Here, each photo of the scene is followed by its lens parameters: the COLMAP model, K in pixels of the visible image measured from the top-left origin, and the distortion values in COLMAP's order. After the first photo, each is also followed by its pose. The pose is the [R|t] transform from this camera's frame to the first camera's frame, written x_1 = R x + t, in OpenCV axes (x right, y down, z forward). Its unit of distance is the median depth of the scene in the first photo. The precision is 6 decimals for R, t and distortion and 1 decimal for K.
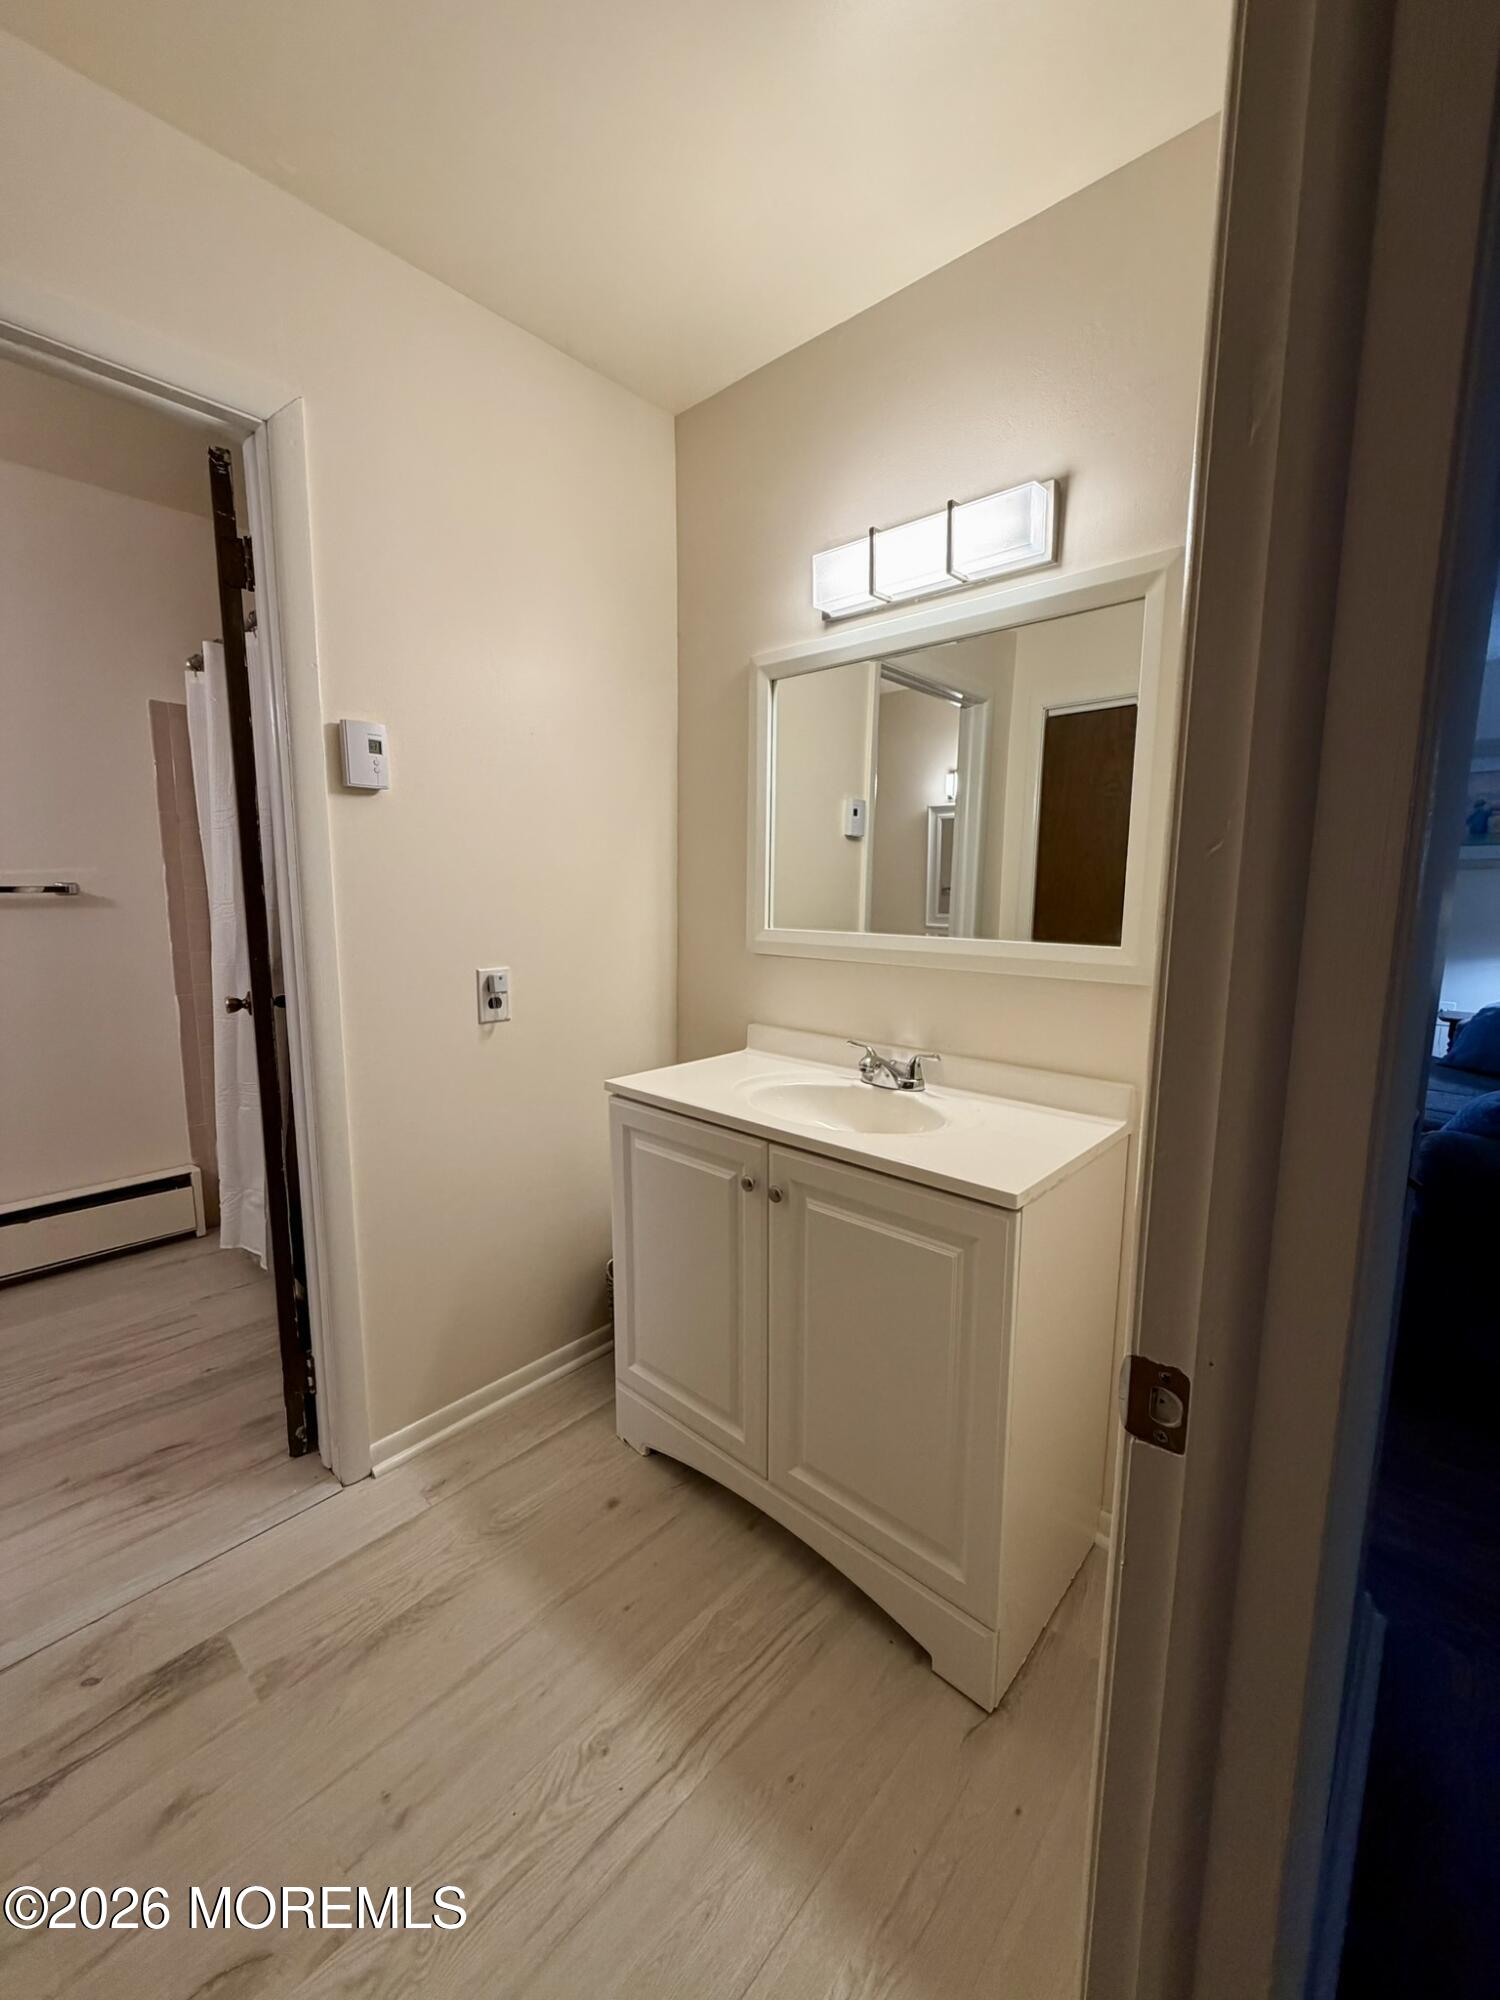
lens RADIAL K [[799.0, 0, 746.6], [0, 799.0, 994.7], [0, 0, 1]] dist [0.000652, -0.000301]
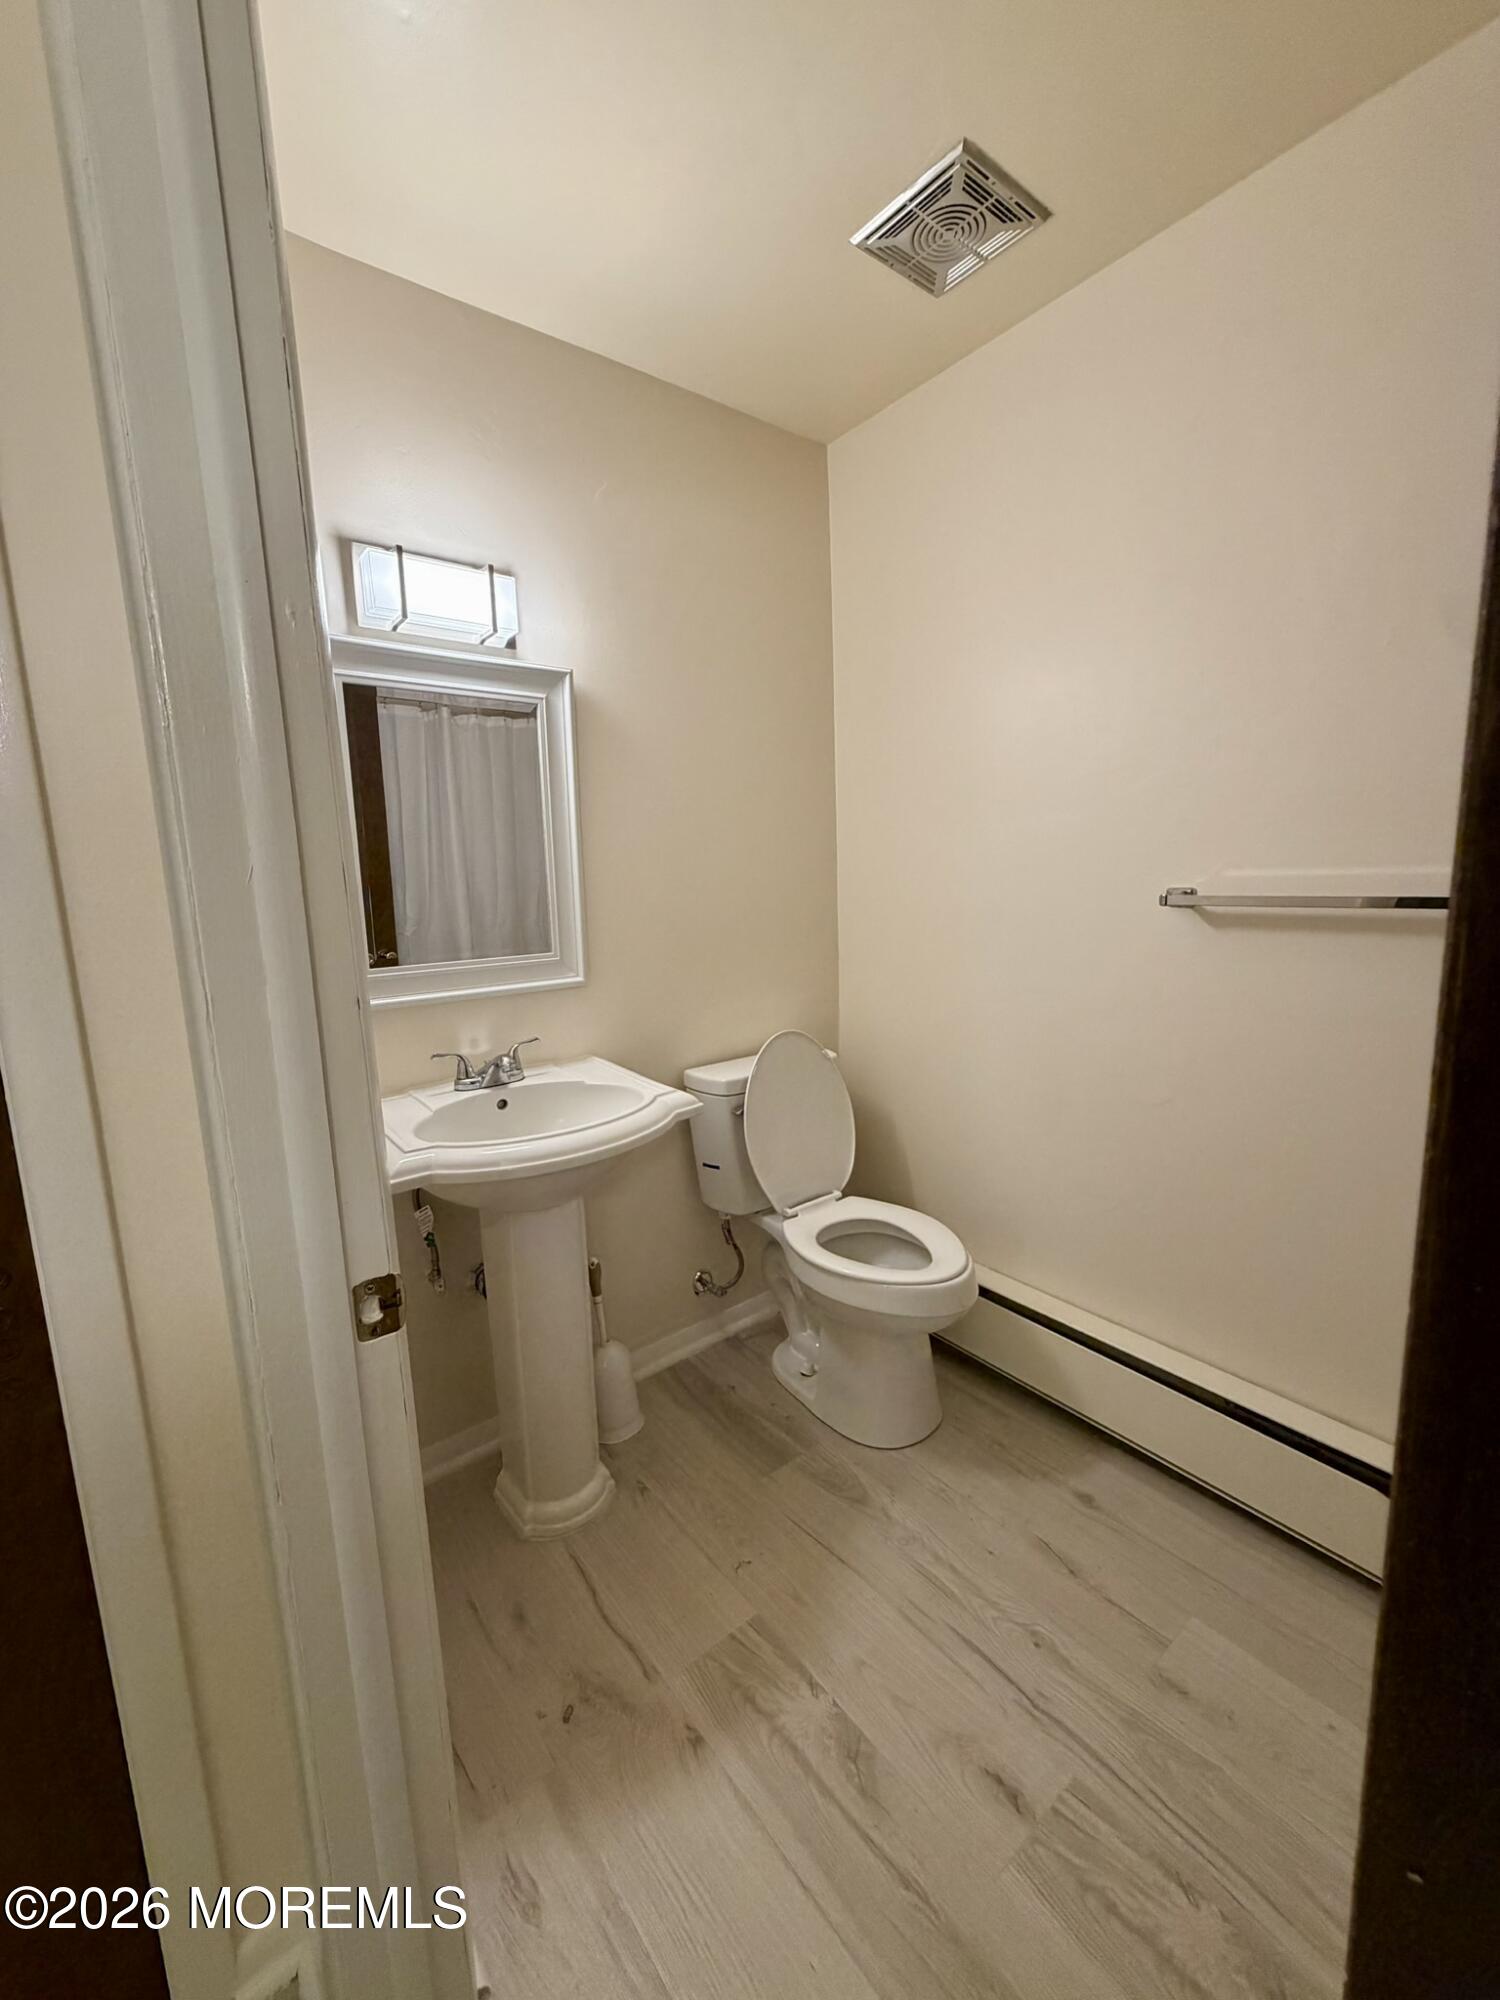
lens RADIAL K [[799.0, 0, 747.4], [0, 799.0, 983.5], [0, 0, 1]] dist [0.000652, -0.000301]
pose [[-0.171640, 0.138742, -0.975341, 0.686172], [-0.107665, 0.981462, 0.158560, -0.083574], [0.979259, 0.132225, -0.153521, 0.514464]]
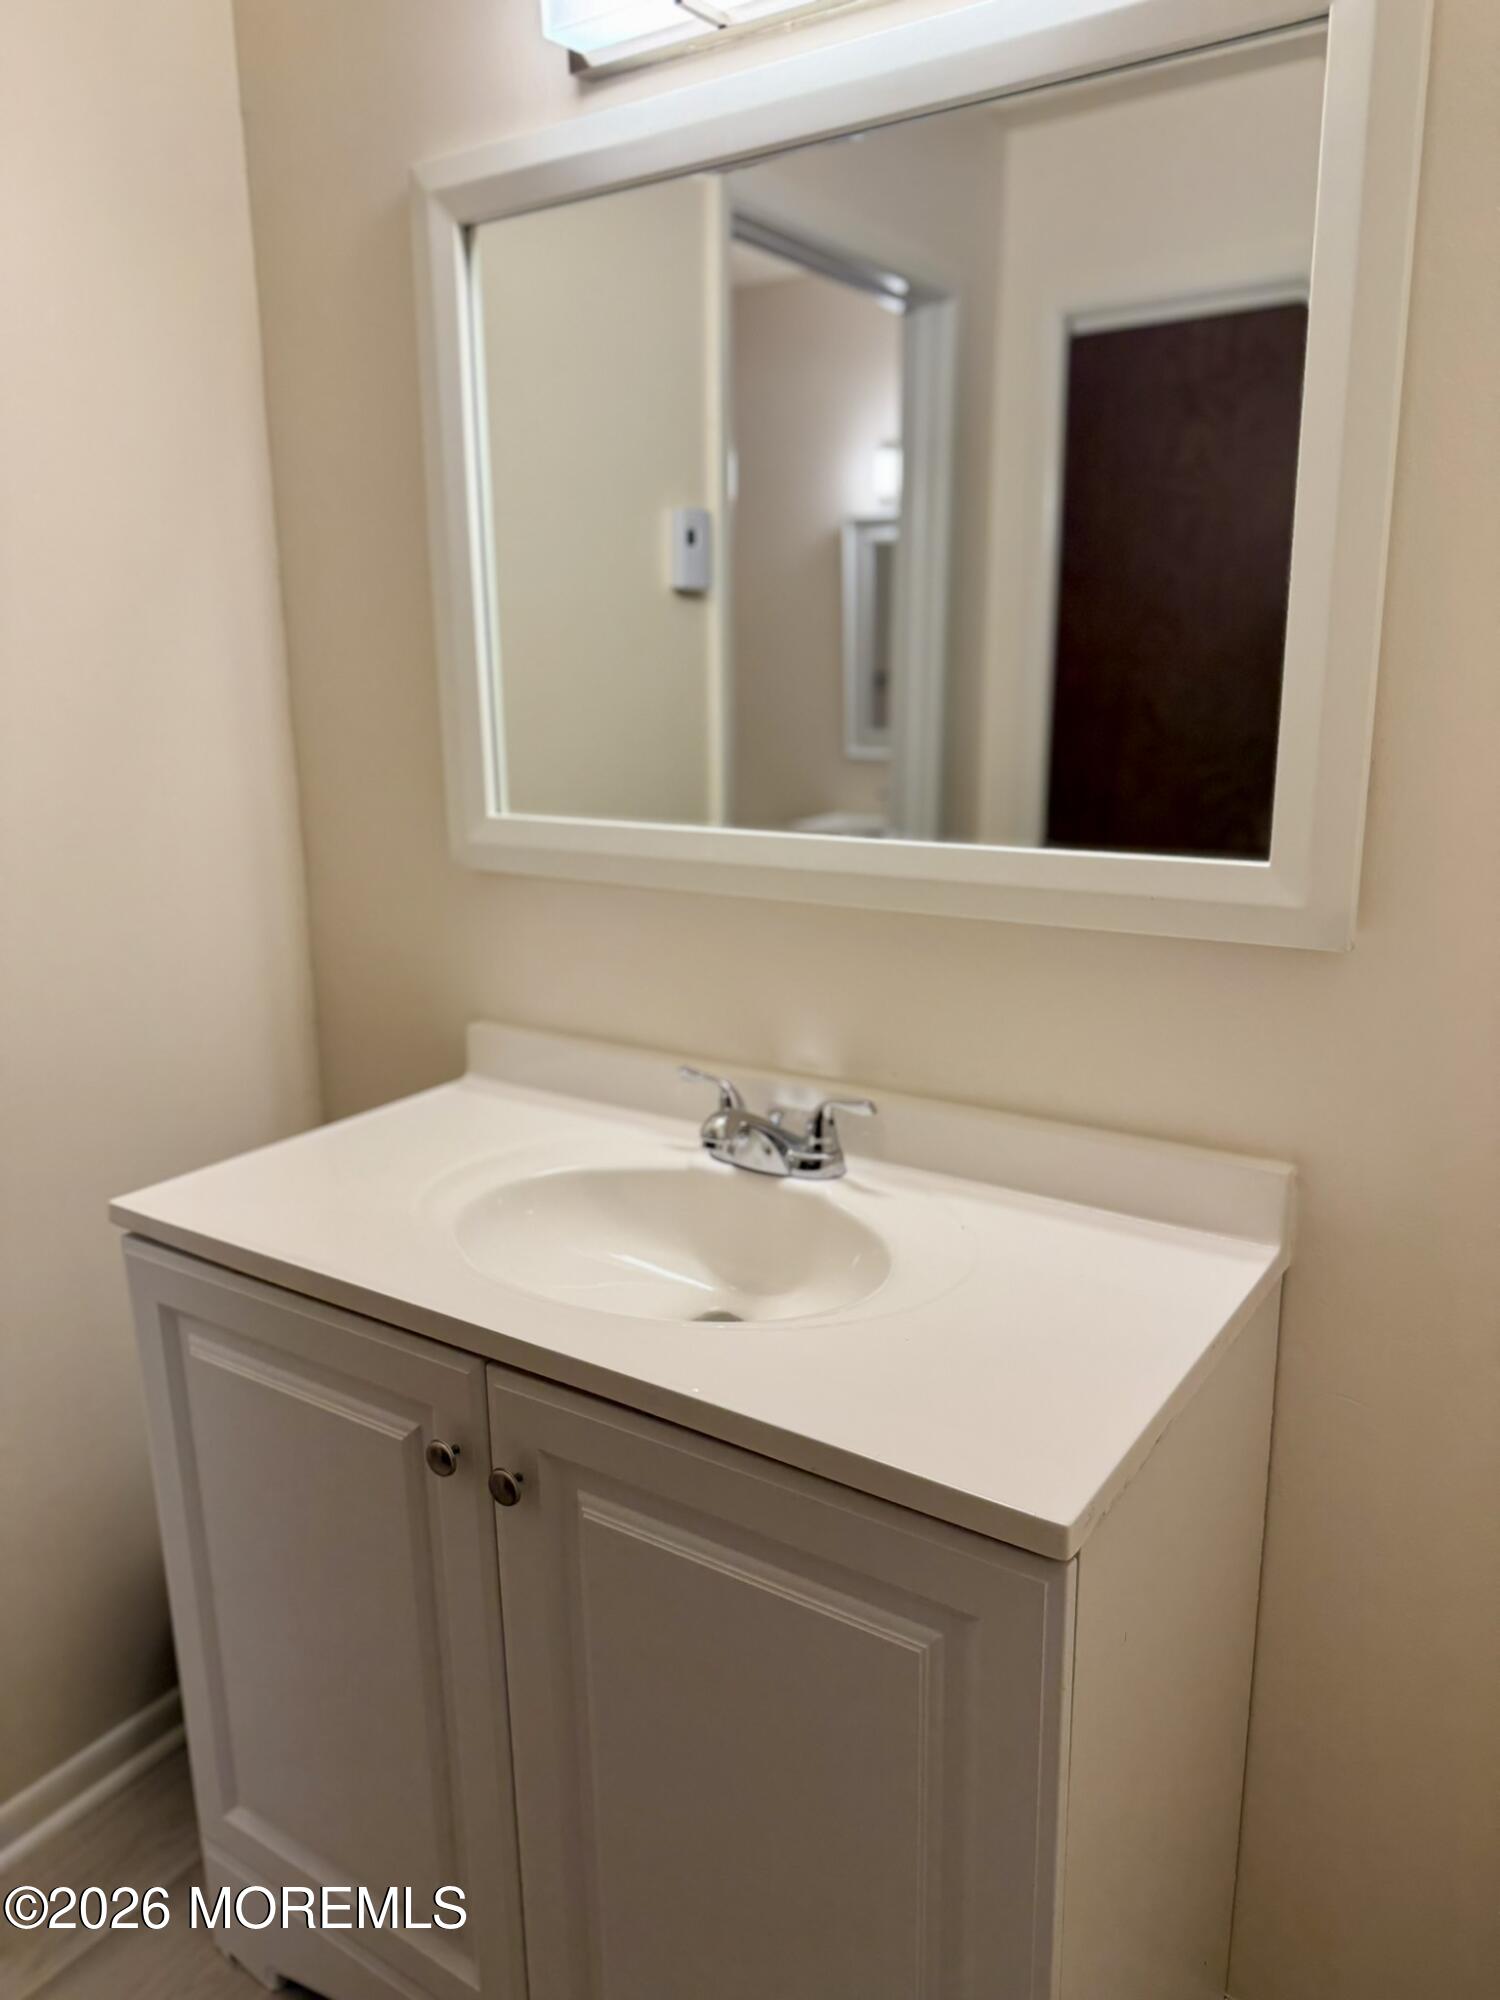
lens RADIAL K [[1408.7, 0, 753.5], [0, 1408.7, 992.2], [0, 0, 1]] dist [0.066145, -0.083716]
pose [[0.988256, -0.053617, 0.143091, 0.067788], [0.039595, 0.994289, 0.099100, -0.074489], [-0.147587, -0.092271, 0.984736, 0.250467]]
